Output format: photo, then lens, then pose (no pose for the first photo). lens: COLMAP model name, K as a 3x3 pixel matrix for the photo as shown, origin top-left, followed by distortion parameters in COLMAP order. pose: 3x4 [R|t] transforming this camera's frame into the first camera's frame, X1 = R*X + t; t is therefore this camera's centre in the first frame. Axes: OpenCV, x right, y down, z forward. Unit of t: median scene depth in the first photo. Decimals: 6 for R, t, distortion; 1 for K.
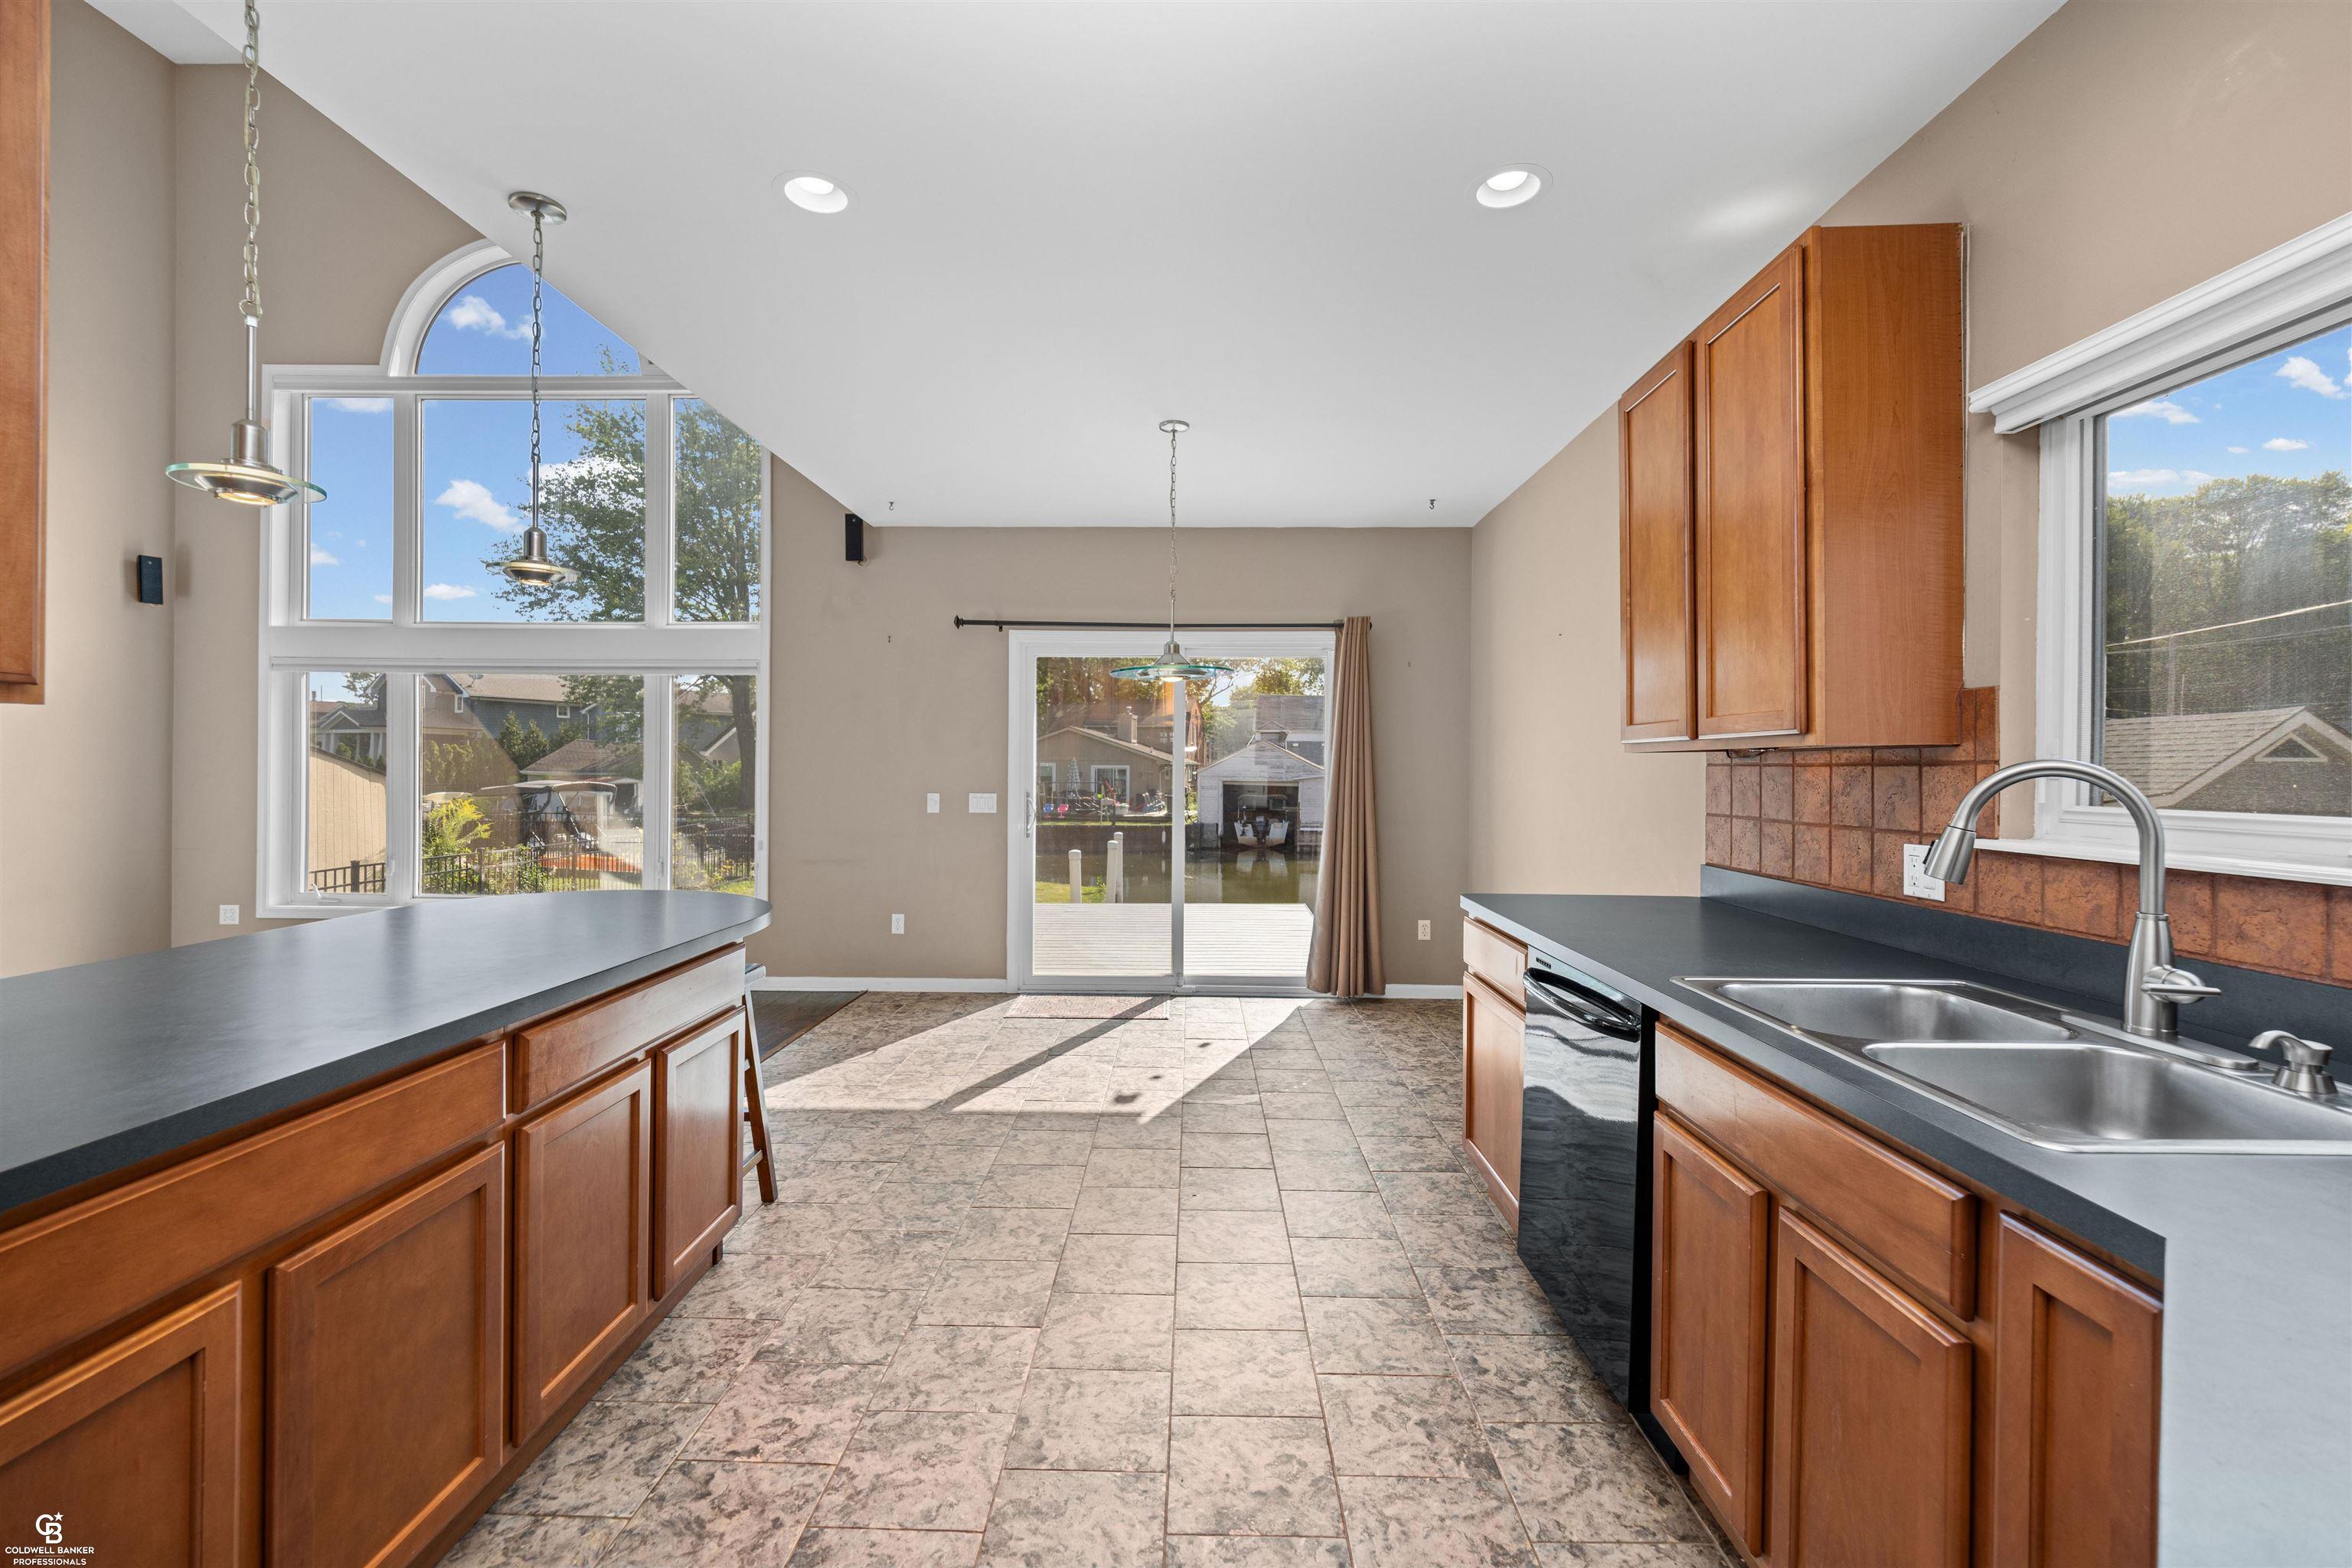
lens RADIAL K [[975.5, 0, 1168.0], [0, 975.5, 777.6], [0, 0, 1]] dist [-0.004091, -0.001443]
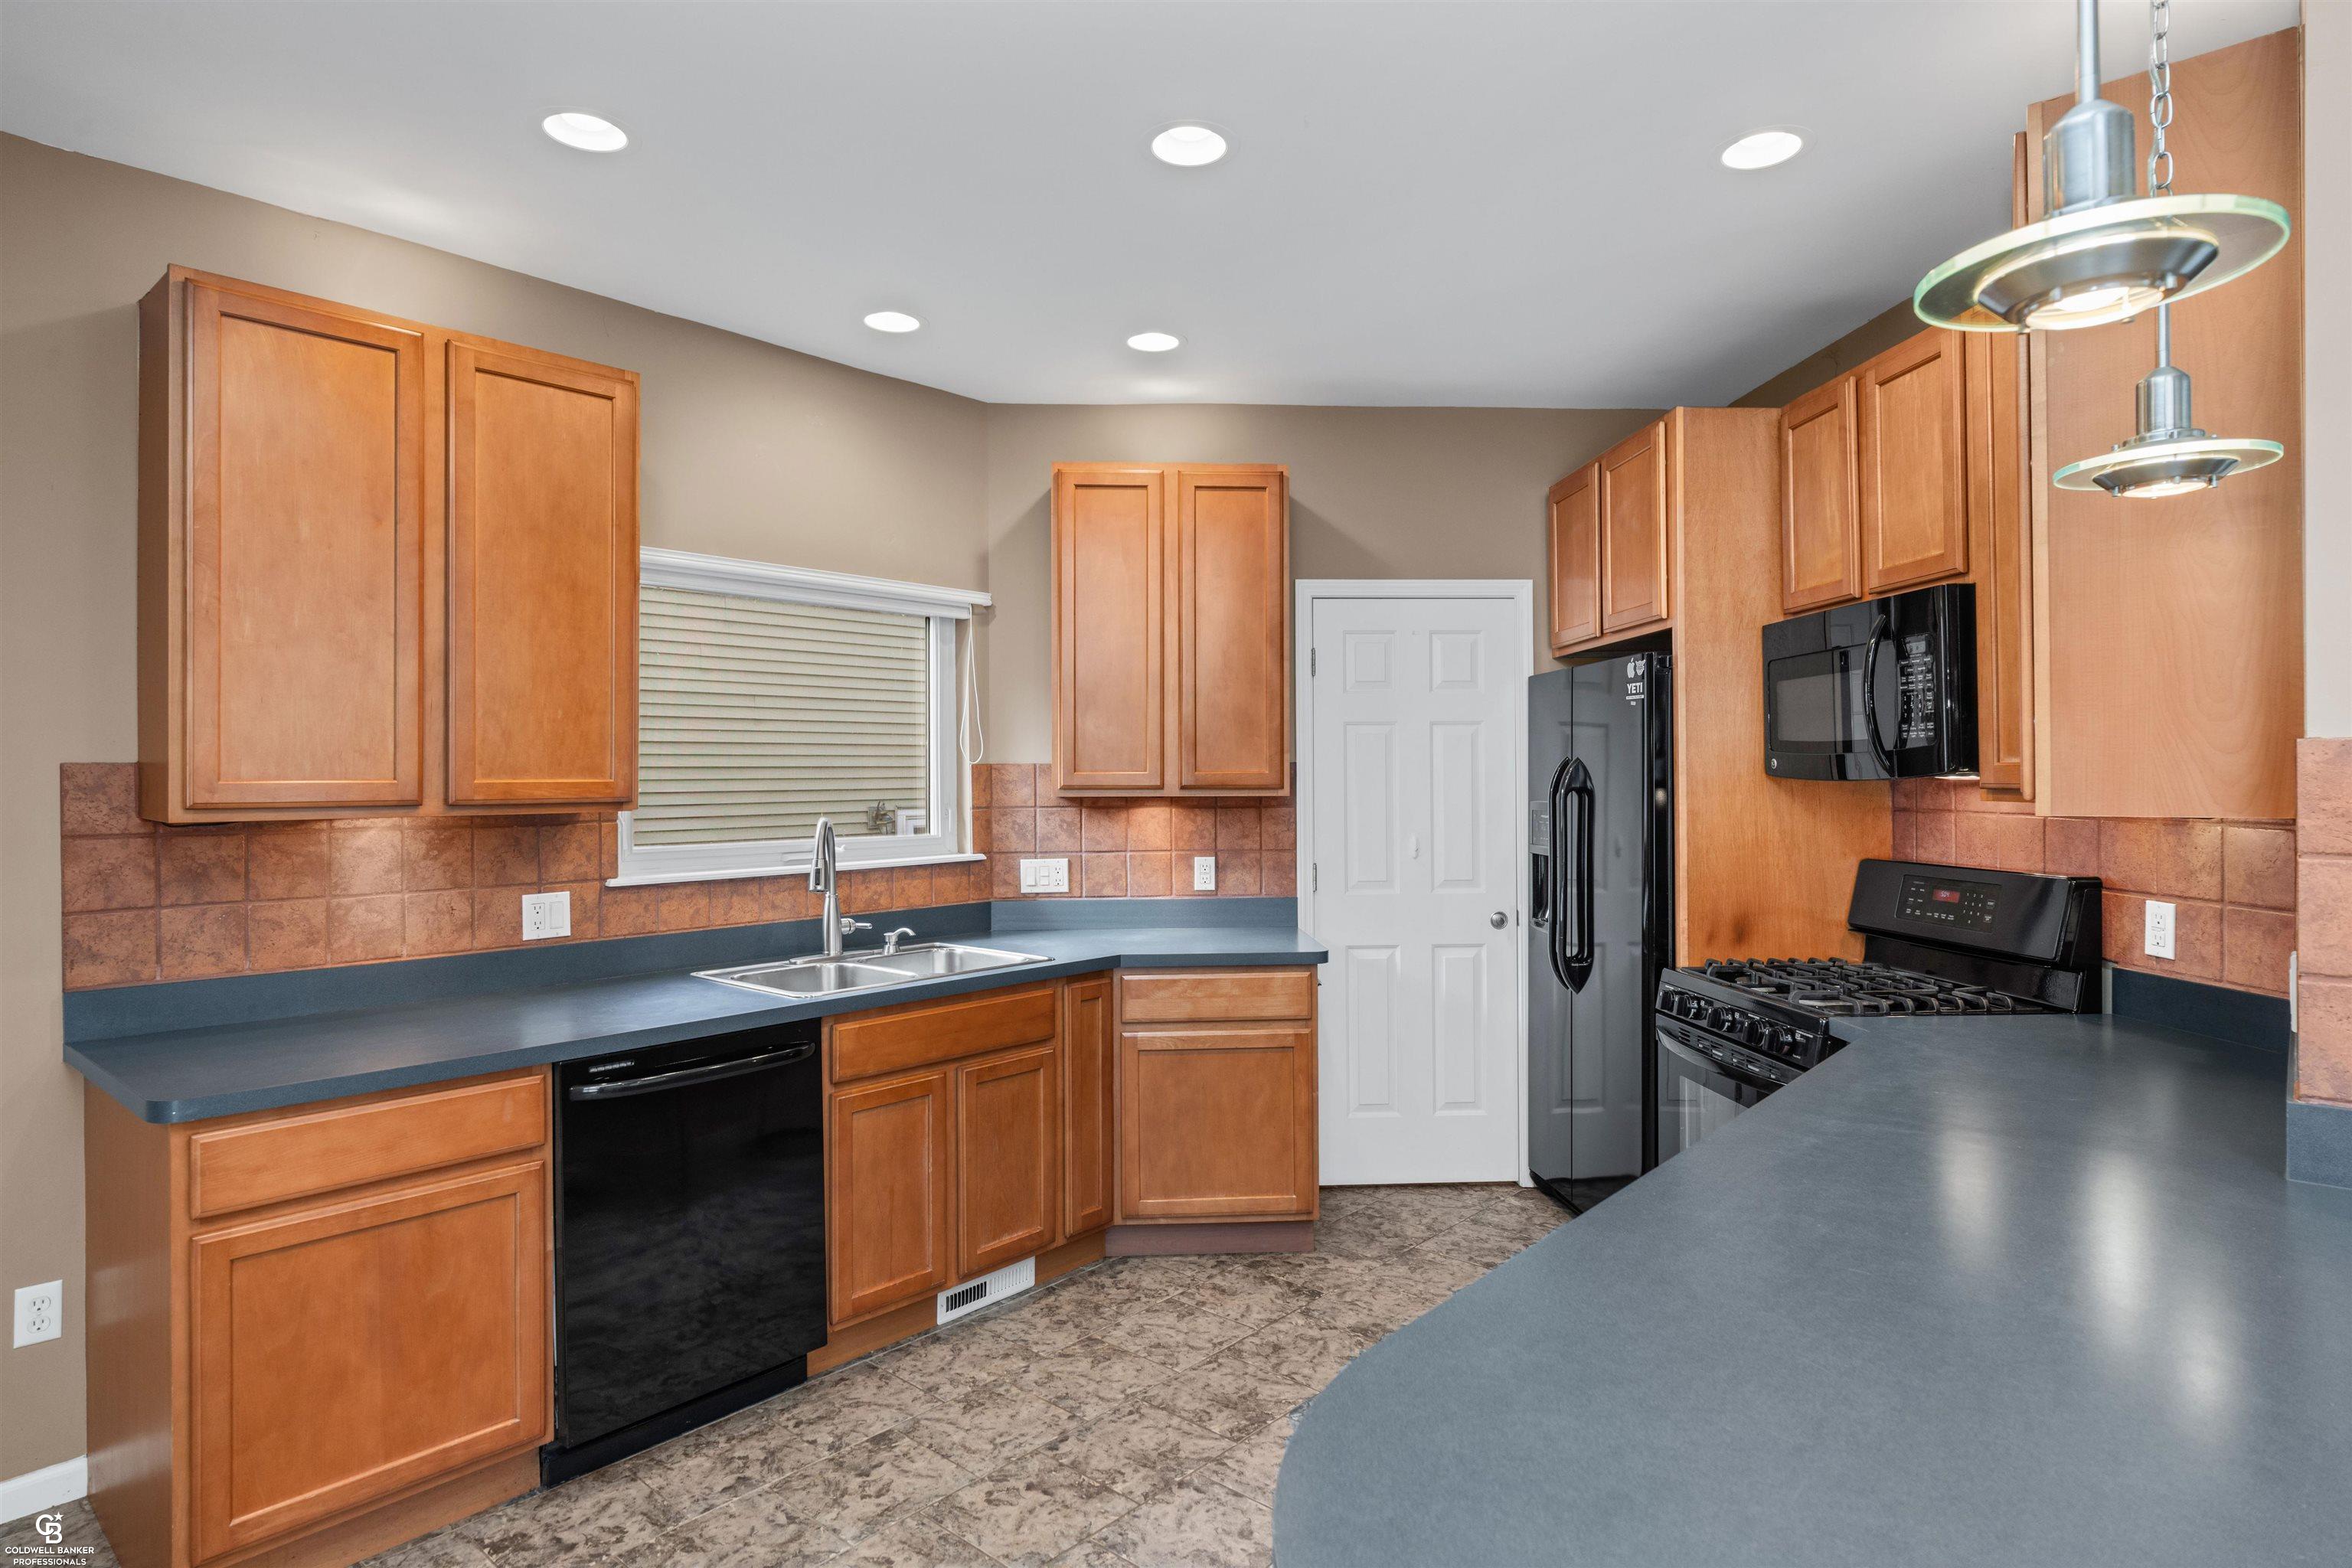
lens RADIAL K [[1281.7, 0, 1178.1], [0, 1281.7, 763.3], [0, 0, 1]] dist [0.002834, -0.002904]
pose [[-0.766859, -0.000801, 0.641815, -0.713552], [0.002111, 0.999991, 0.003771, -0.081132], [-0.641812, 0.004247, -0.766851, 1.496030]]
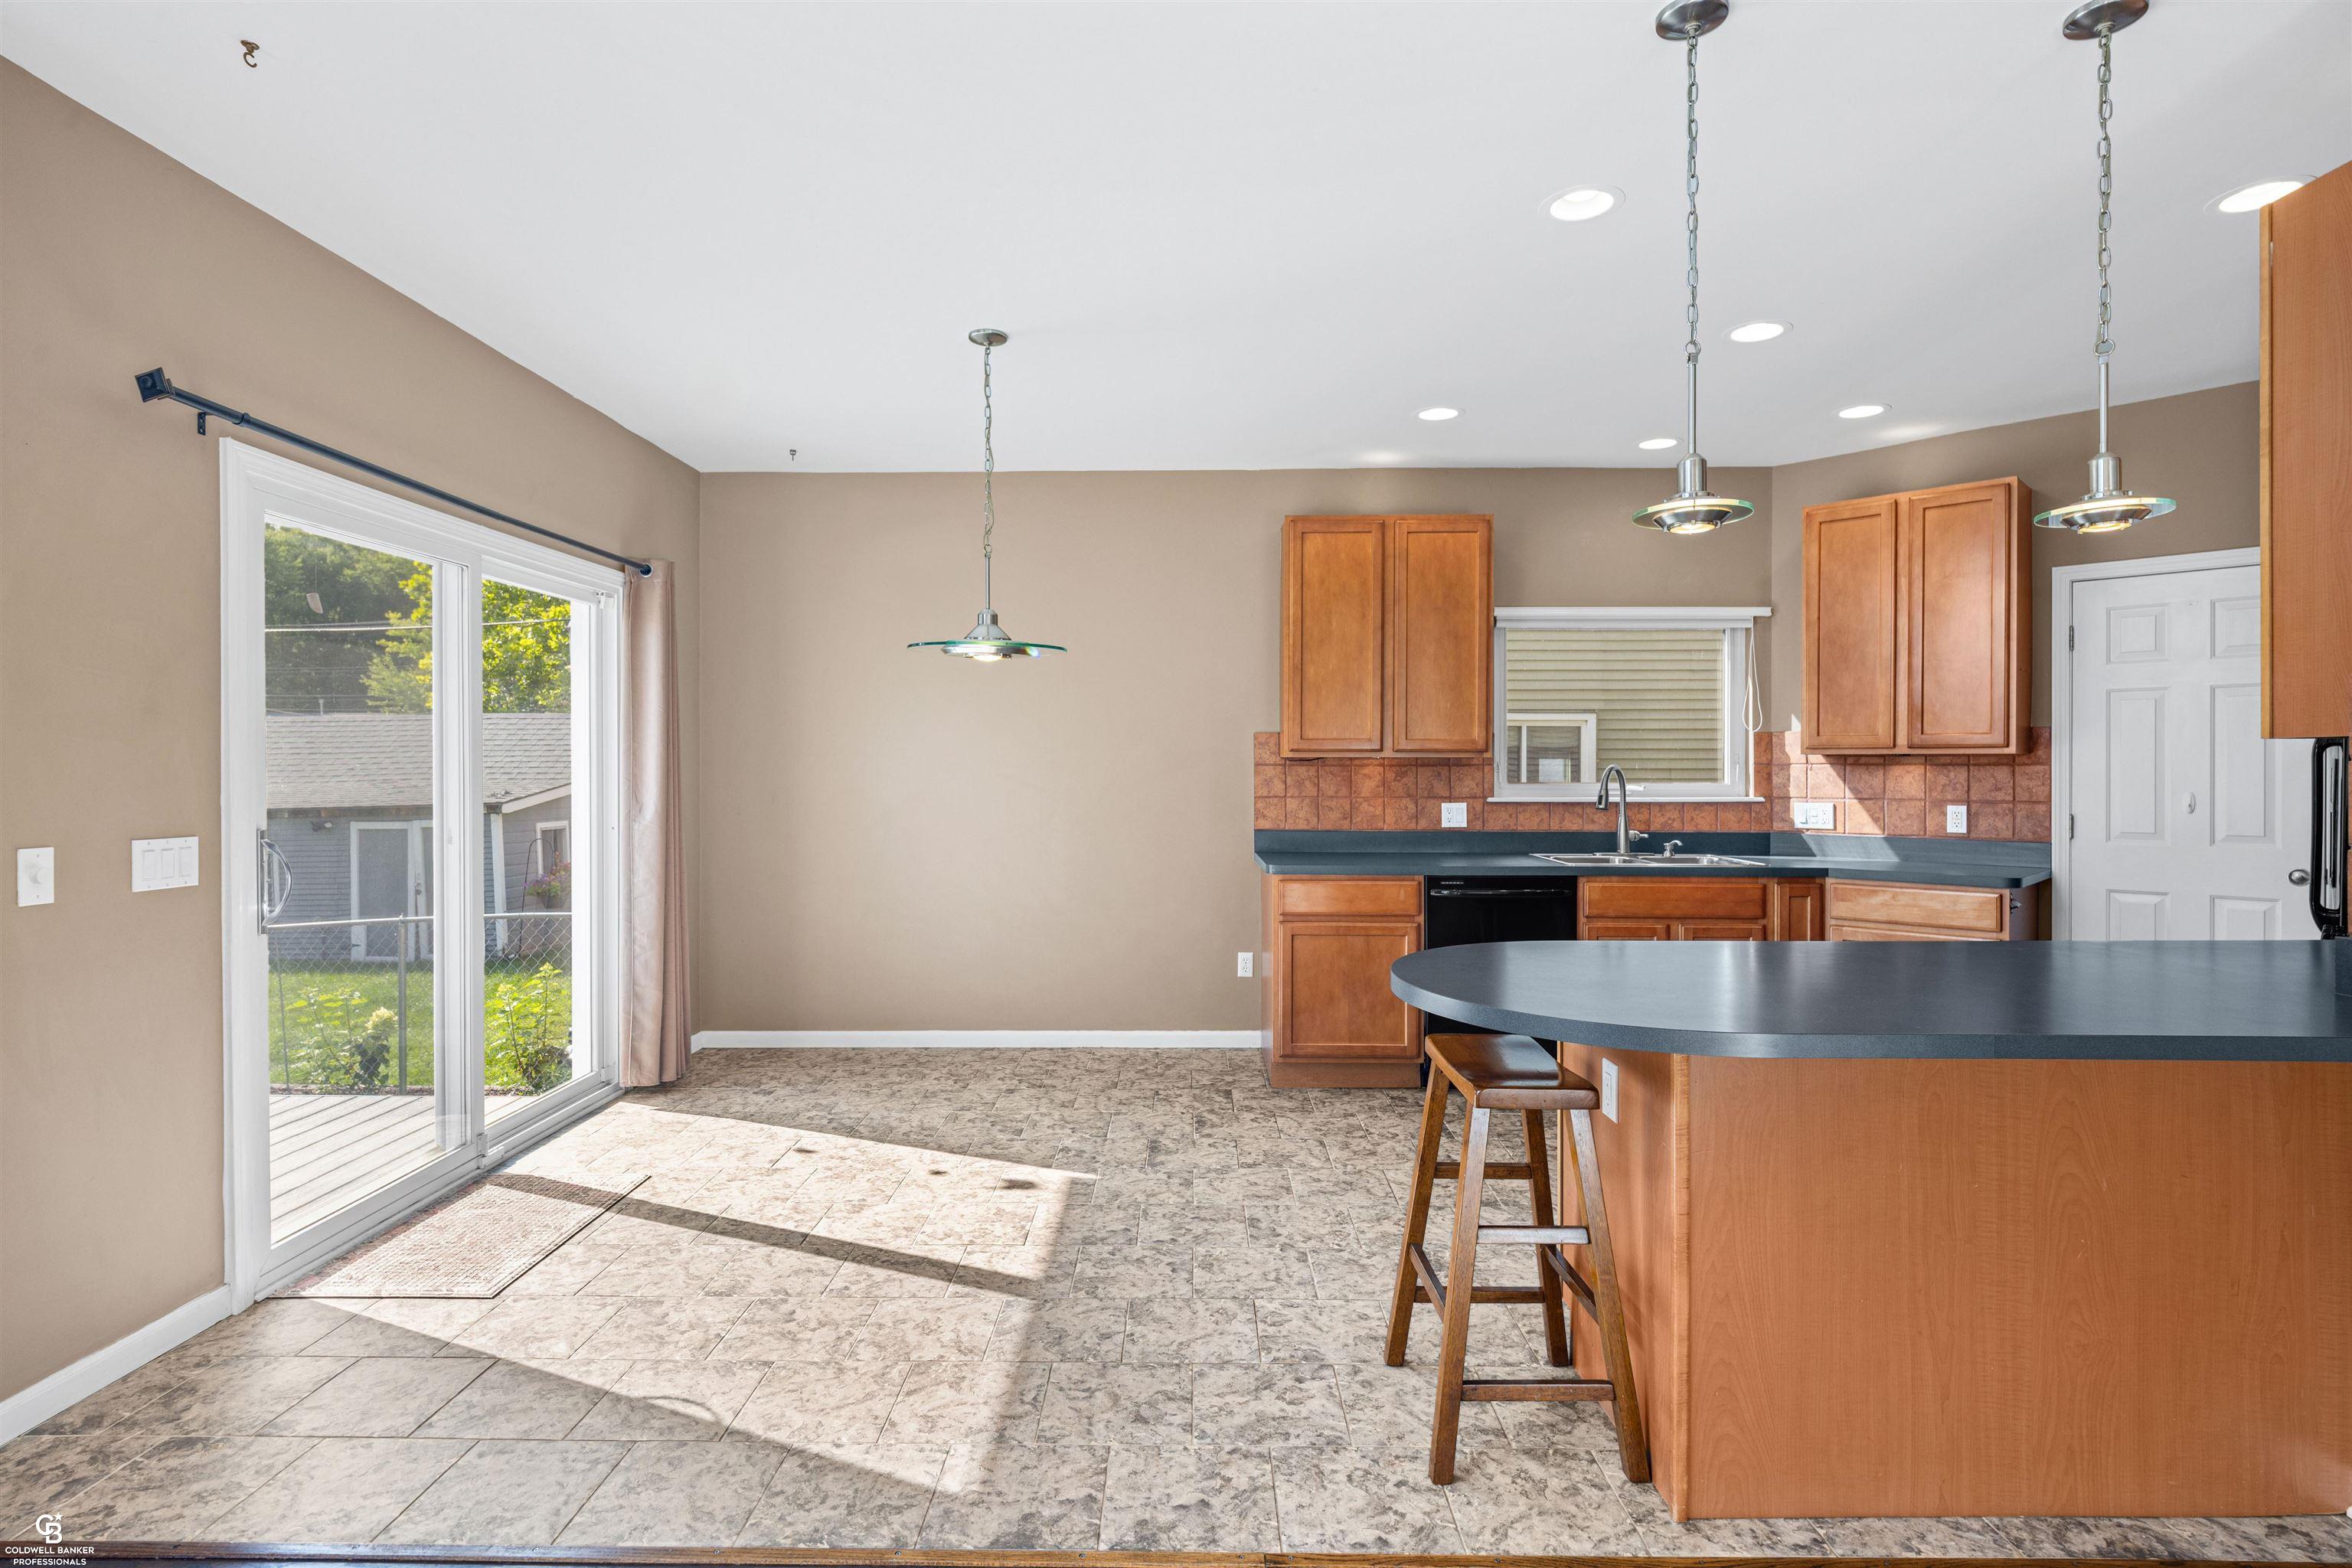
lens RADIAL K [[1161.8, 0, 1176.1], [0, 1161.8, 766.8], [0, 0, 1]] dist [0.003674, -0.001396]
pose [[-0.010864, -0.009902, 0.999892, -1.588520], [0.005853, 0.999933, 0.009966, -0.035269], [-0.999924, 0.005960, -0.010806, 1.448573]]
